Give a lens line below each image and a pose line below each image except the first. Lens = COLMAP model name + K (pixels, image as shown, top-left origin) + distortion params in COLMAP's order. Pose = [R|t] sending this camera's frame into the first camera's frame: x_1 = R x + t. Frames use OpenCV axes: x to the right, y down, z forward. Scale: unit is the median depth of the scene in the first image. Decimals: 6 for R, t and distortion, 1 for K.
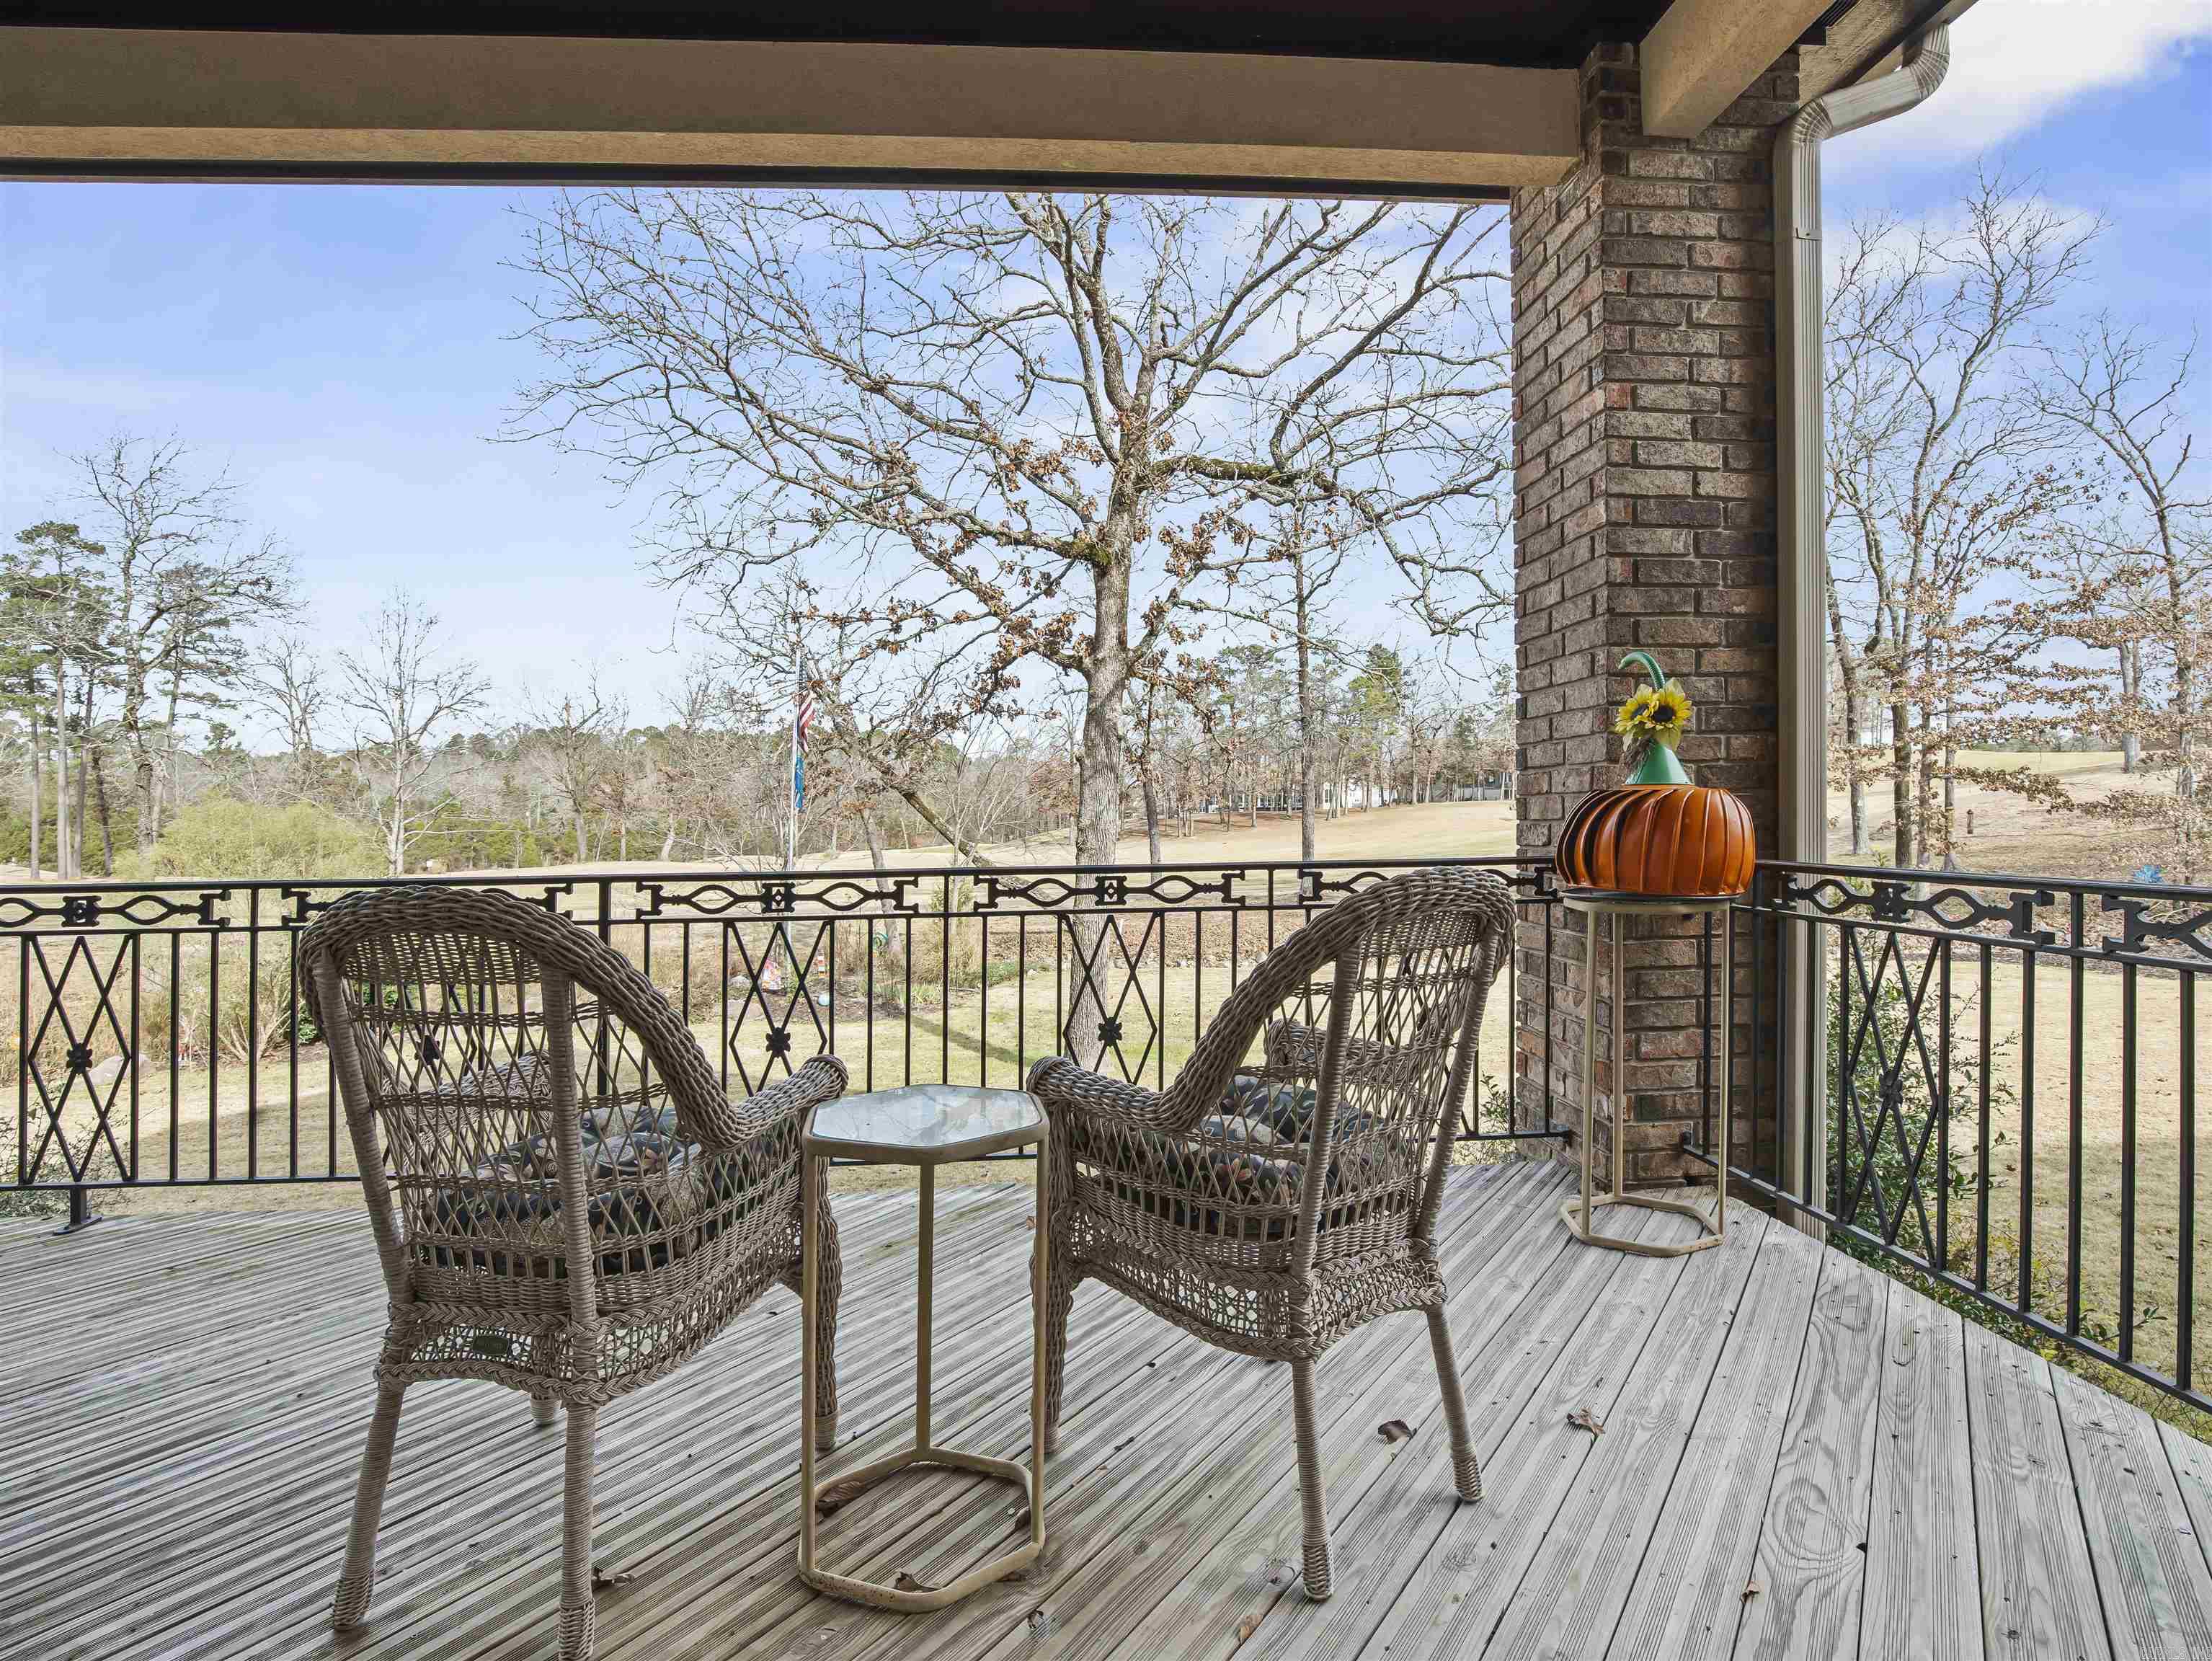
lens RADIAL K [[1158.5, 0, 1110.5], [0, 1158.5, 826.0], [0, 0, 1]] dist [-0.026572, 0.000211]
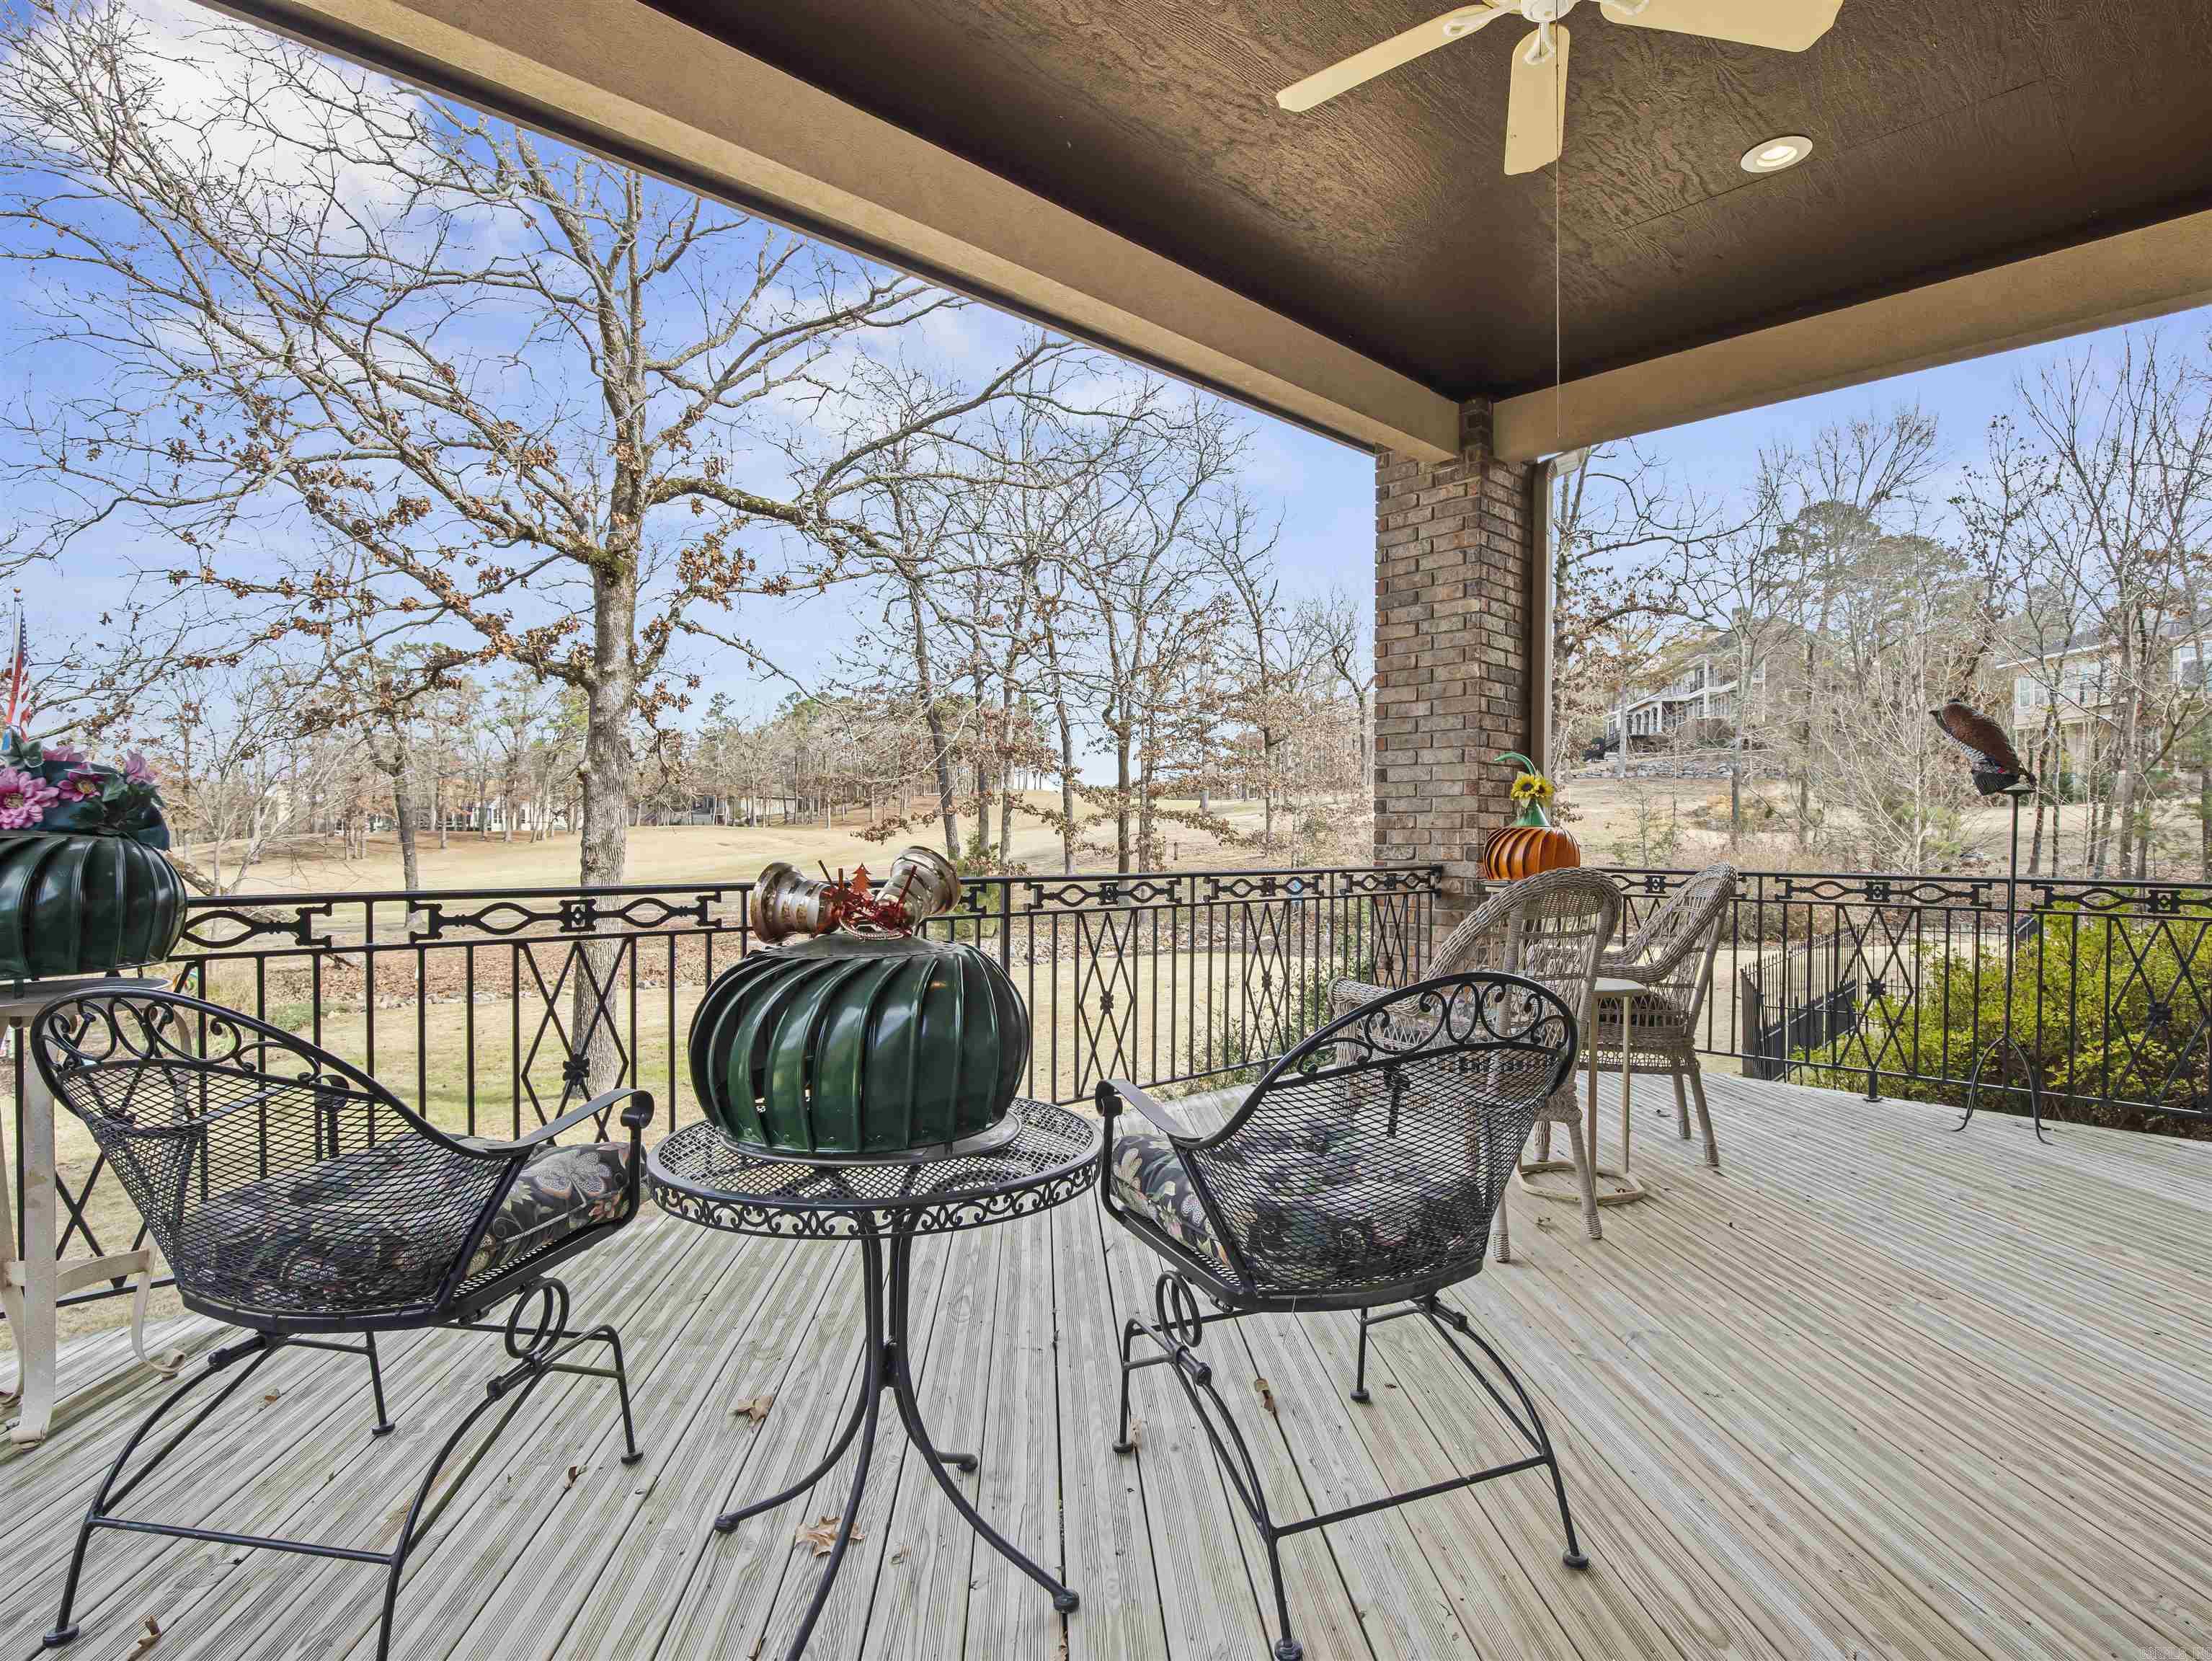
lens RADIAL K [[1162.8, 0, 1116.5], [0, 1162.8, 844.7], [0, 0, 1]] dist [-0.028685, -0.001228]
pose [[0.783046, 0.015069, 0.621782, -0.529982], [-0.009817, 0.999881, -0.011869, 0.010887], [-0.621887, 0.003190, 0.783101, -0.012696]]
